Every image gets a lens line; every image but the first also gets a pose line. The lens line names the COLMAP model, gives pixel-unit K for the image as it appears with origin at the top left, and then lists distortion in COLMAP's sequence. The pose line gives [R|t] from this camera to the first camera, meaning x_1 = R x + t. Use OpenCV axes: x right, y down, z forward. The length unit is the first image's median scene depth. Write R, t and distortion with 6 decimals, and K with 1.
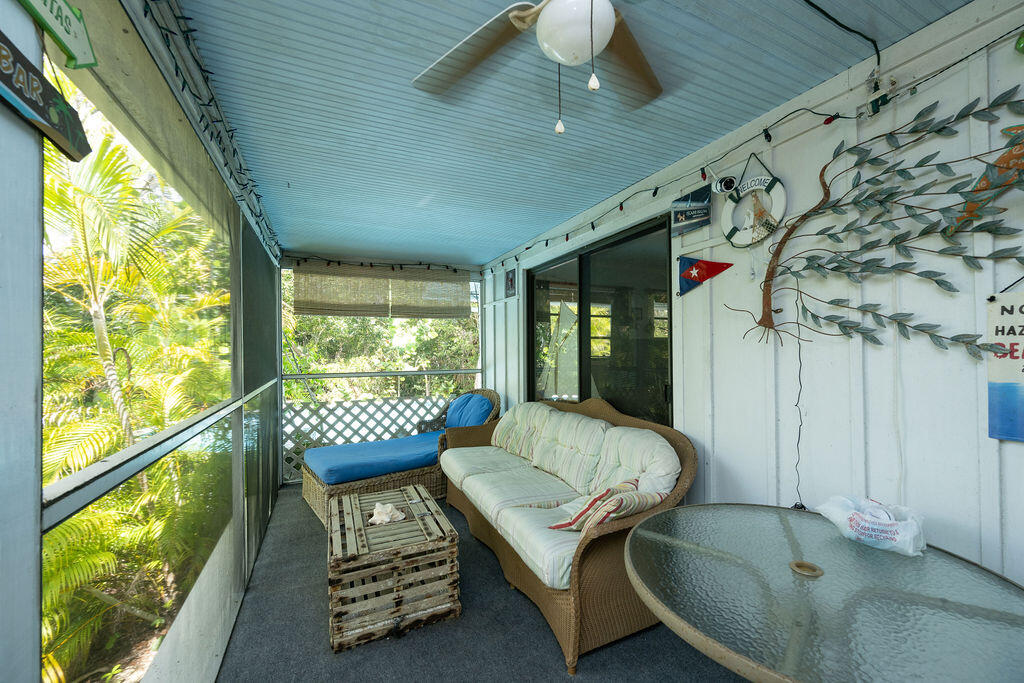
lens RADIAL K [[401.1, 0, 510.2], [0, 401.1, 346.7], [0, 0, 1]] dist [-0.003365, 0.000952]
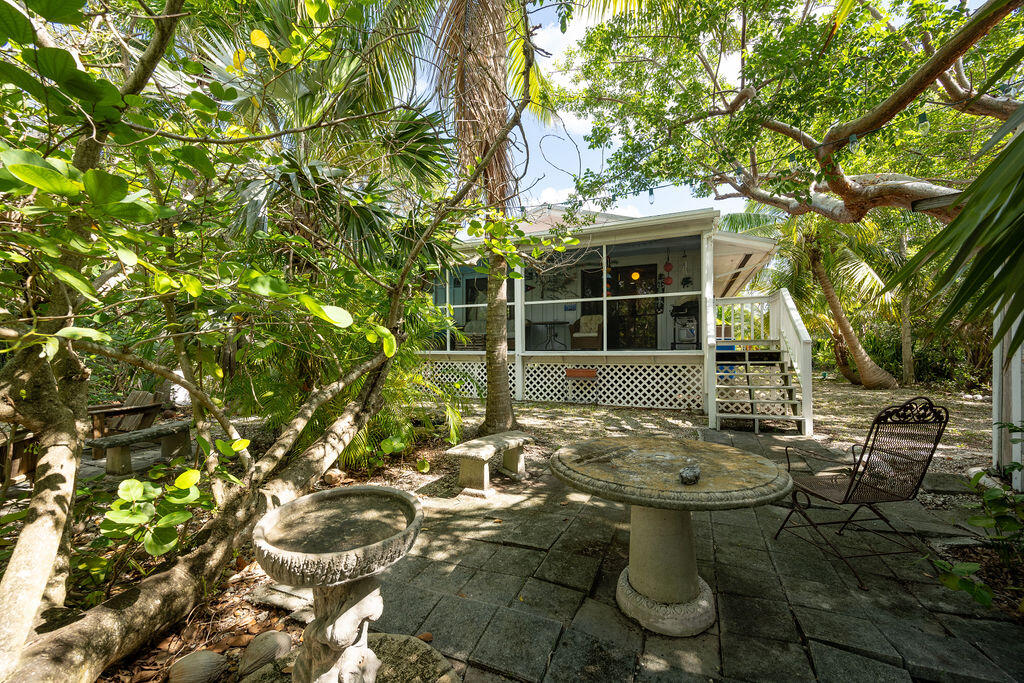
lens RADIAL K [[401.1, 0, 509.0], [0, 401.1, 342.2], [0, 0, 1]] dist [-0.003365, 0.000952]
pose [[0.755420, -0.007757, 0.655195, -3.410794], [0.001527, 0.999948, 0.010079, 0.505617], [-0.655239, -0.006613, 0.755392, -3.018372]]
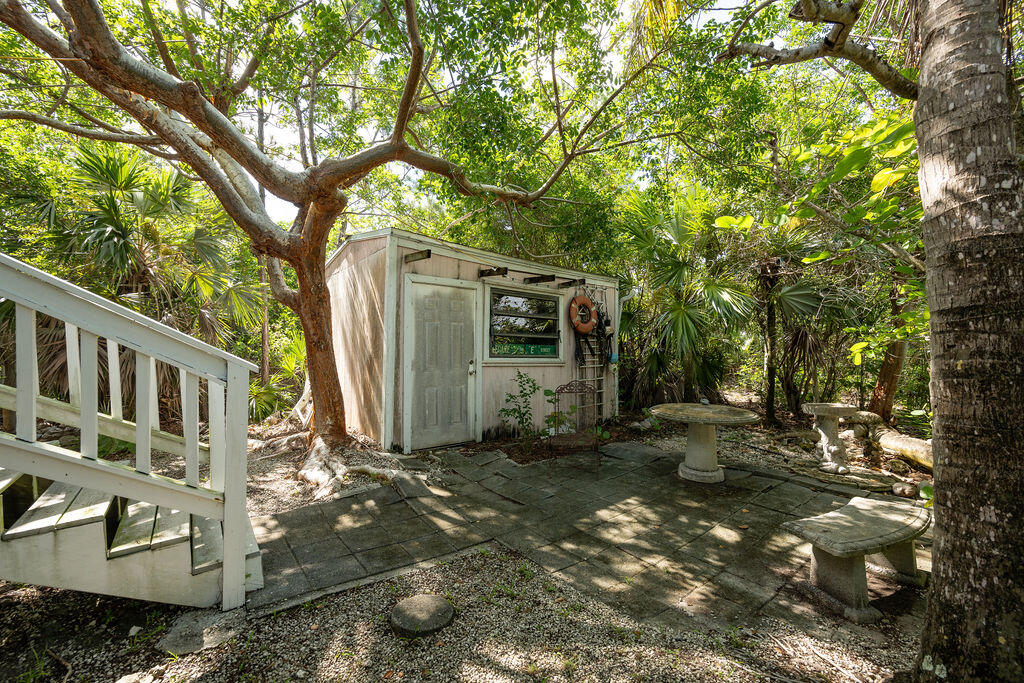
lens RADIAL K [[401.1, 0, 510.8], [0, 401.1, 348.6], [0, 0, 1]] dist [-0.003365, 0.000952]
pose [[-0.968894, -0.003936, -0.247444, -0.831075], [-0.001147, 0.999934, -0.011417, 0.500228], [0.247473, -0.010778, -0.968835, -0.578271]]
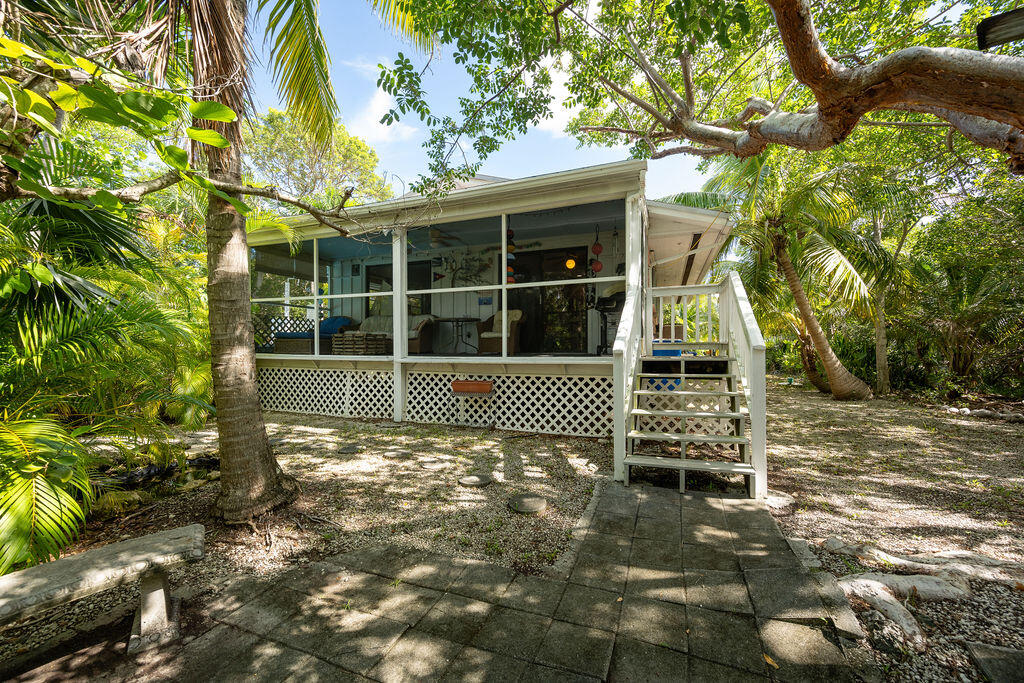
lens RADIAL K [[401.1, 0, 509.4], [0, 401.1, 341.9], [0, 0, 1]] dist [-0.003365, 0.000952]
pose [[0.719930, -0.006130, 0.694020, -2.084673], [-0.002746, 0.999928, 0.011680, 0.489580], [-0.694041, -0.010314, 0.719861, -2.786898]]
